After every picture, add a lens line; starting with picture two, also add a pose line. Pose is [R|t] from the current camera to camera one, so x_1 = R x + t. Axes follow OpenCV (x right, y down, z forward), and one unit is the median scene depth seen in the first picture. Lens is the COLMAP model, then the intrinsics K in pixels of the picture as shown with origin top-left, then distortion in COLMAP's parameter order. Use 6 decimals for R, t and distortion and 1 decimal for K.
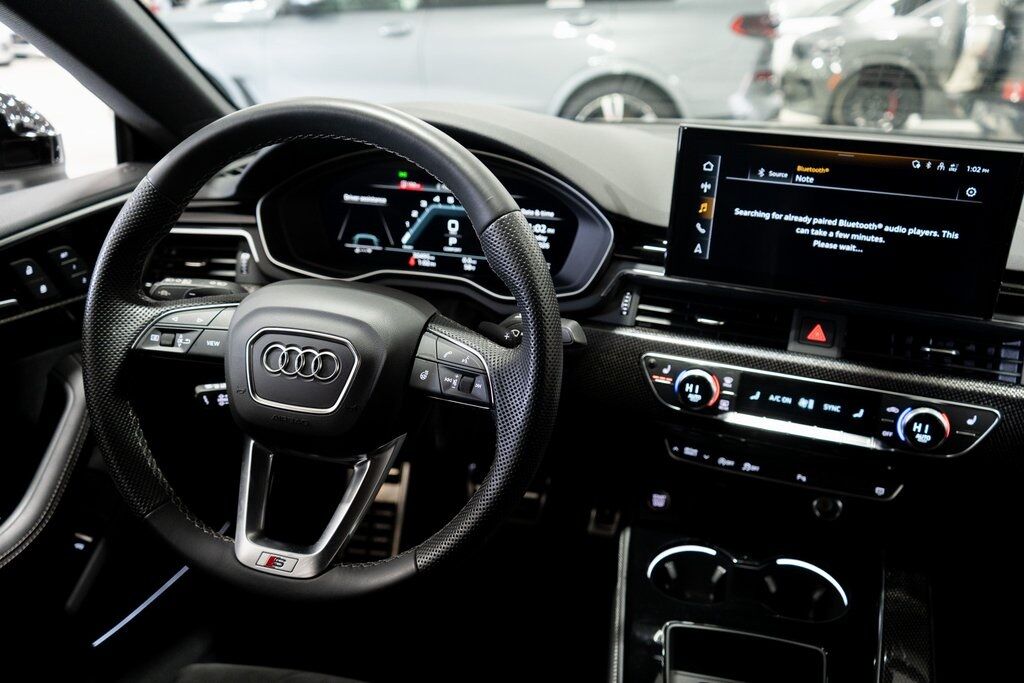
lens RADIAL K [[851.0, 0, 512.0], [0, 851.0, 341.5], [0, 0, 1]] dist [0.007297, 0.009114]
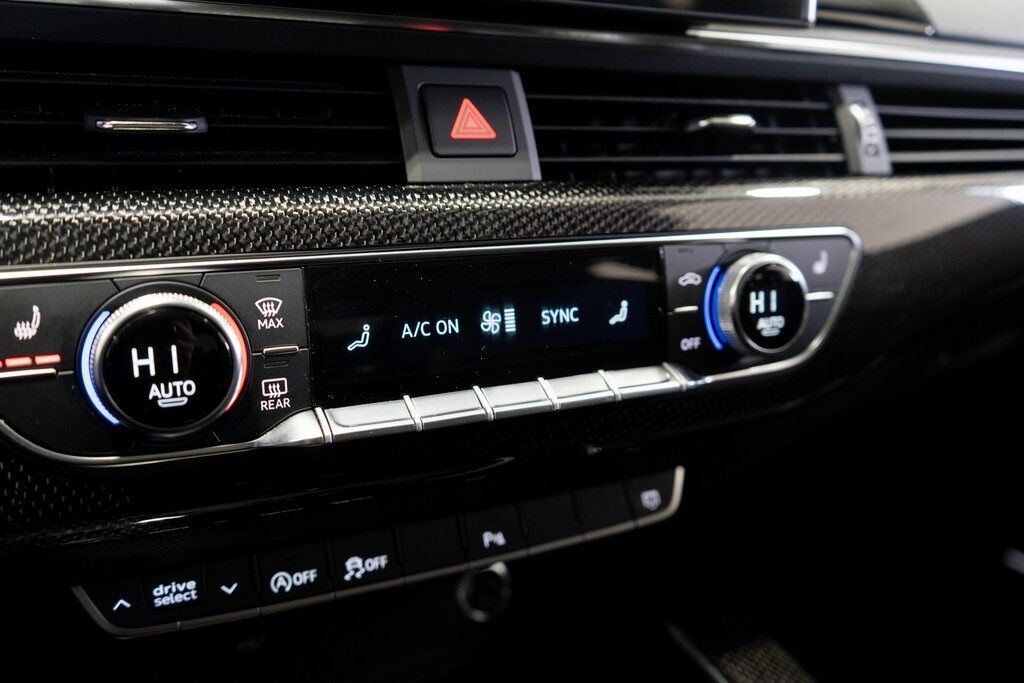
lens RADIAL K [[851.0, 0, 512.0], [0, 851.0, 341.5], [0, 0, 1]] dist [0.007297, 0.009114]
pose [[0.689218, -0.200153, 0.696360, 0.107483], [0.270428, 0.962698, 0.009050, 0.079962], [-0.672195, 0.182078, 0.717636, 0.758412]]
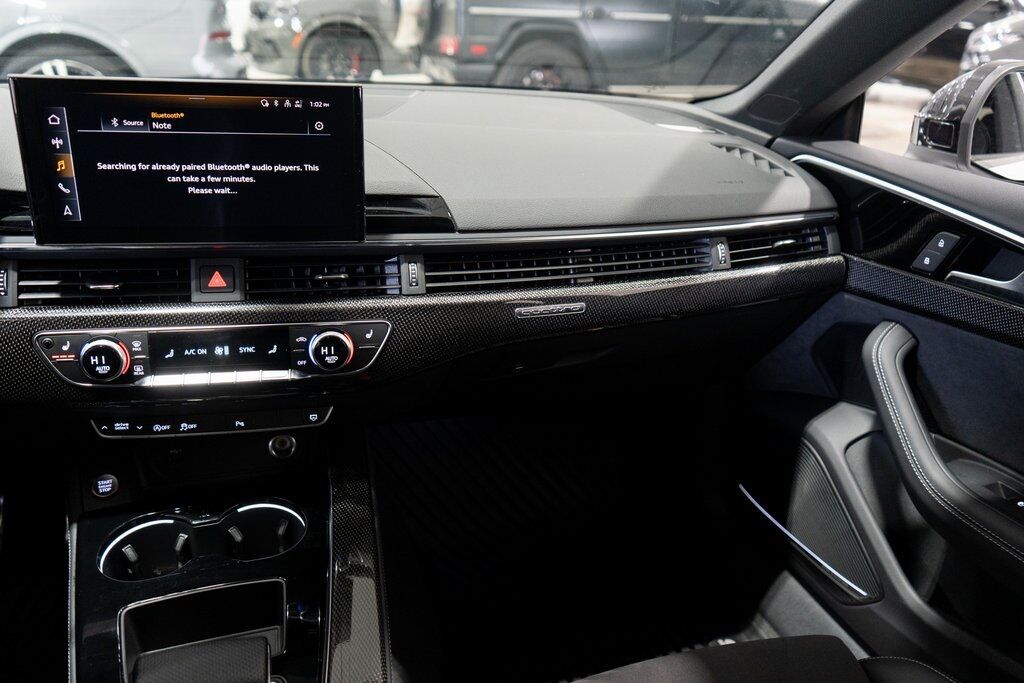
lens RADIAL K [[851.0, 0, 512.0], [0, 851.0, 341.5], [0, 0, 1]] dist [0.007297, 0.009114]
pose [[0.844676, -0.201163, 0.496041, 0.140160], [0.181343, 0.979439, 0.088400, 0.035967], [-0.503624, 0.015284, 0.863788, -0.040291]]
